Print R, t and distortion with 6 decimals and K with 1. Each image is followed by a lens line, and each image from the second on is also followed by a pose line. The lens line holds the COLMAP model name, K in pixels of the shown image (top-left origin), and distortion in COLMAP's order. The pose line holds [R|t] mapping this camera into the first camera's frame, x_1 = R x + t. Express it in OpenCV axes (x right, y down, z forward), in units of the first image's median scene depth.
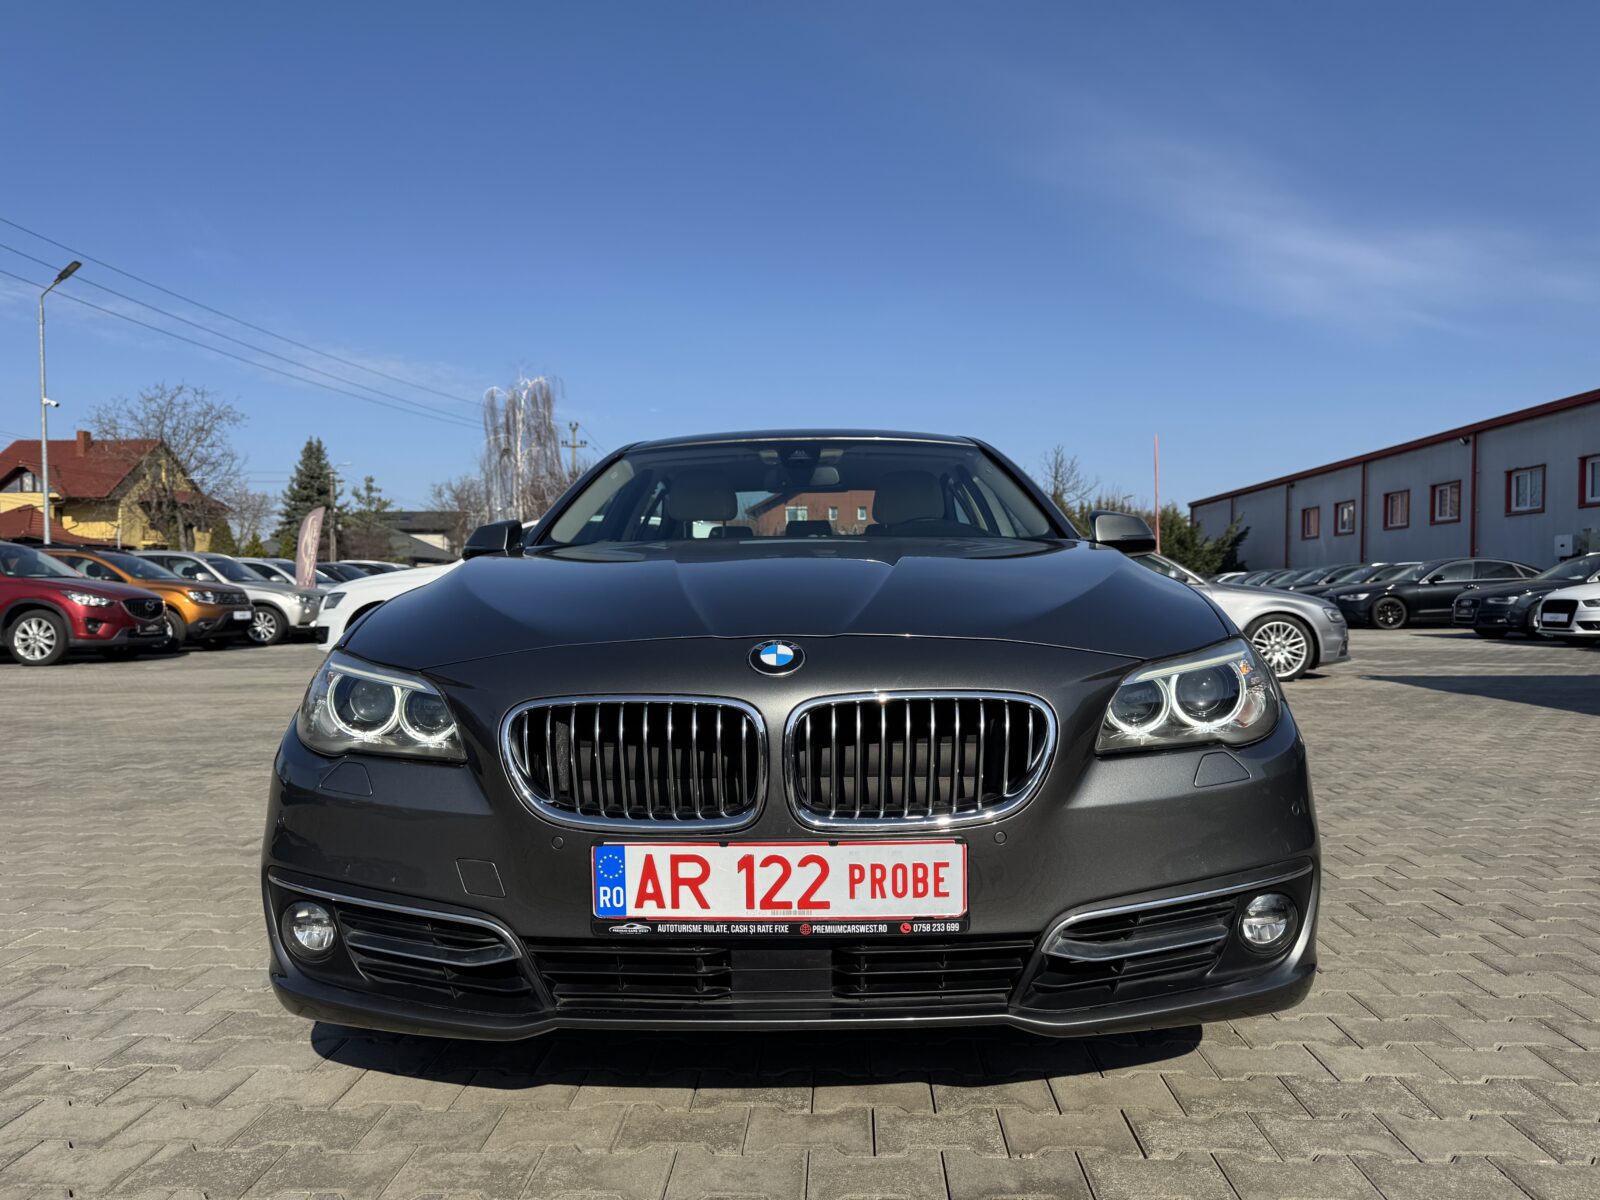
lens RADIAL K [[1129.3, 0, 792.7], [0, 1129.3, 589.6], [0, 0, 1]] dist [0.025886, -0.032164]
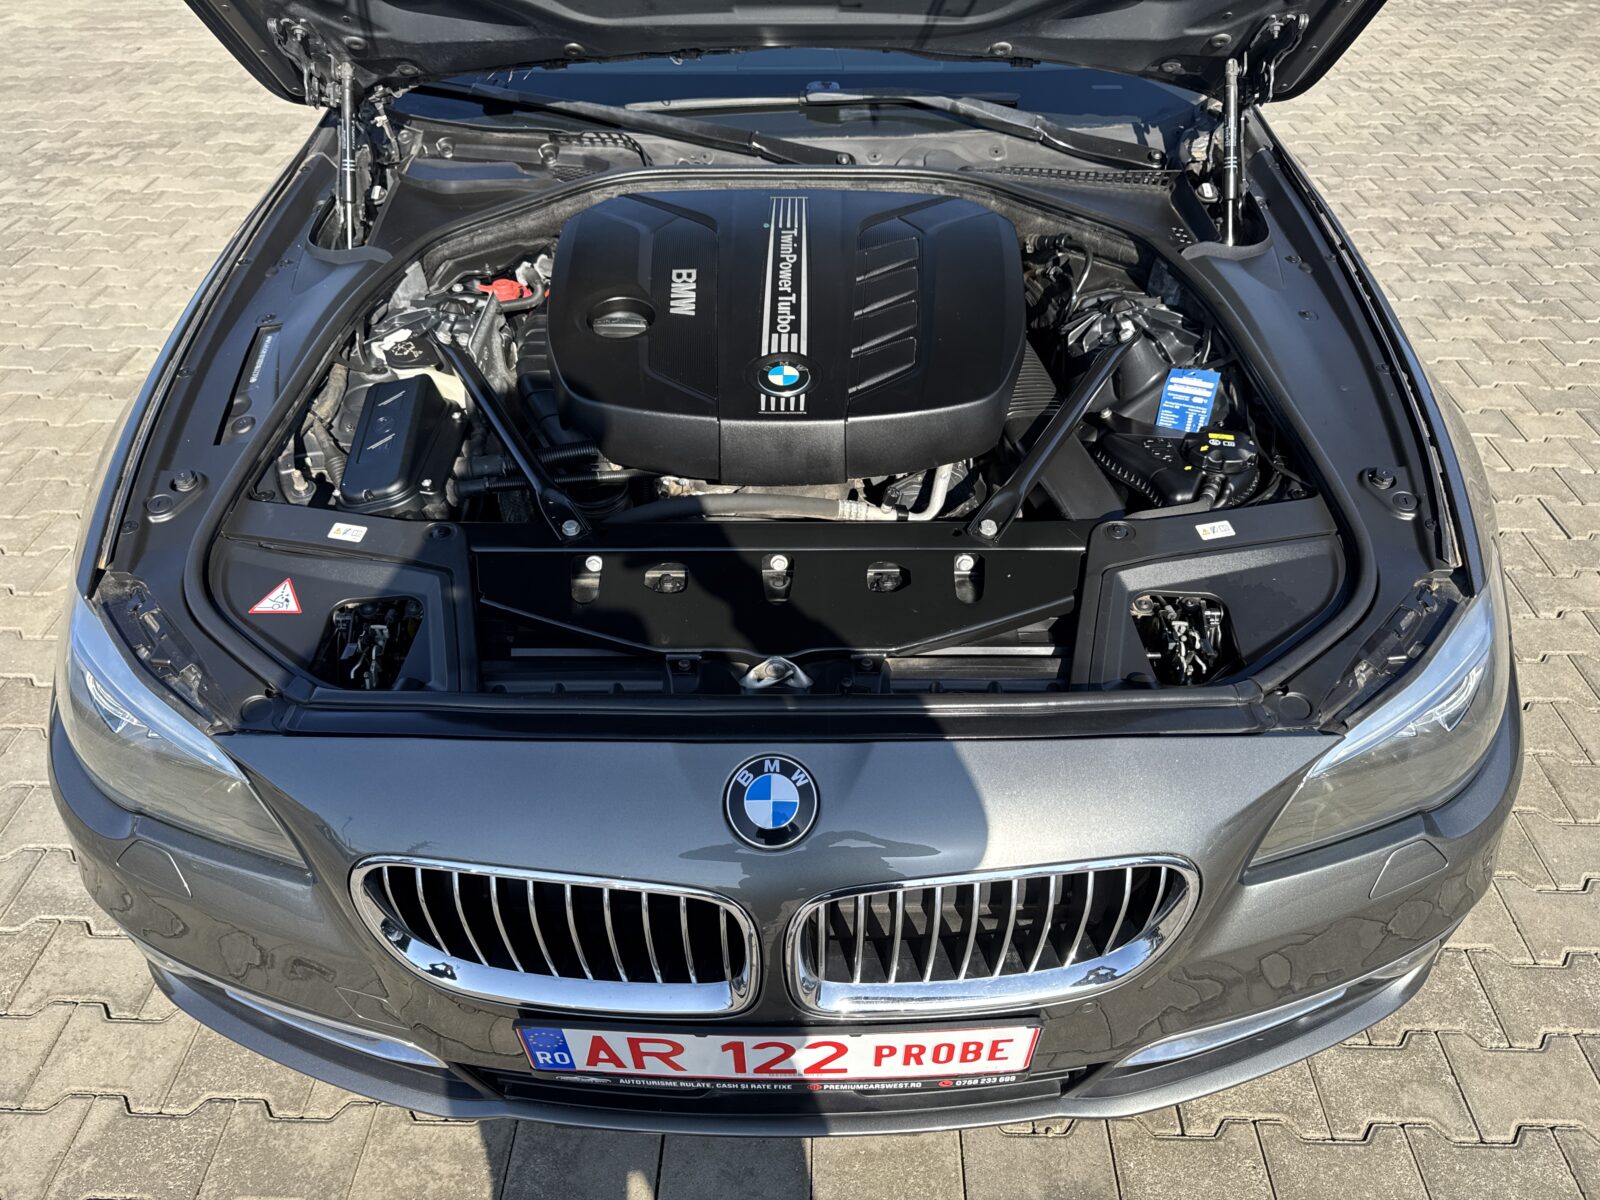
lens RADIAL K [[1129.3, 0, 803.9], [0, 1129.3, 599.1], [0, 0, 1]] dist [0.025886, -0.032164]
pose [[0.999772, -0.008713, 0.019490, -0.007635], [-0.005826, 0.766912, 0.641726, -0.439898], [-0.020538, -0.641693, 0.766686, 0.626095]]
